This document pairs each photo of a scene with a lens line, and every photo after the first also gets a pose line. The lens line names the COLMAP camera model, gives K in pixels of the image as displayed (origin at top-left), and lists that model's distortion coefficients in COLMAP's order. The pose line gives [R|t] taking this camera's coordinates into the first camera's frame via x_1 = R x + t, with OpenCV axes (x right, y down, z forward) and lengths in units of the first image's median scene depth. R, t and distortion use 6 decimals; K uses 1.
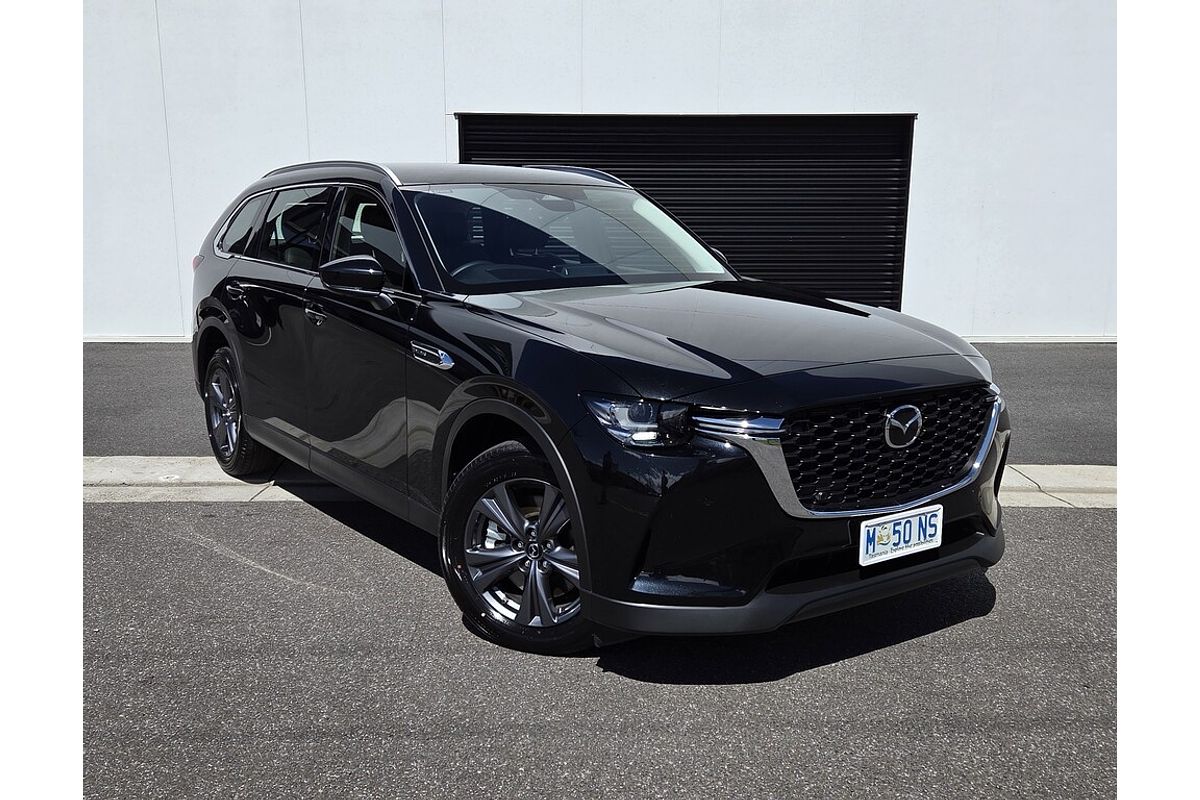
lens RADIAL K [[783.4, 0, 600.1], [0, 783.4, 447.0], [0, 0, 1]] dist [0.034749, 0.000046]
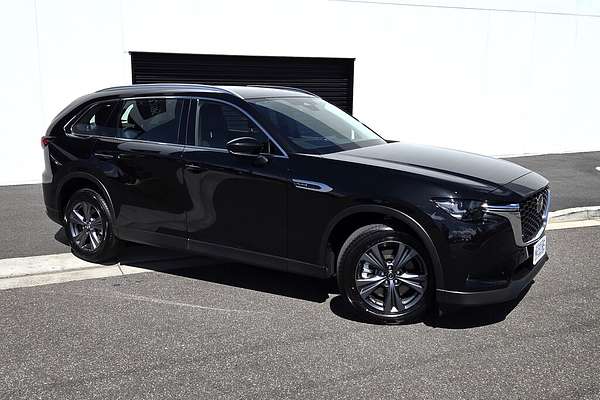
lens RADIAL K [[406.9, 0, 299.8], [0, 406.9, 218.1], [0, 0, 1]] dist [0.028701, -0.004499]
pose [[0.962459, -0.085123, 0.257734, -0.575153], [0.089786, 0.995941, -0.006354, -0.034065], [-0.256147, 0.029256, 0.966195, 0.012811]]
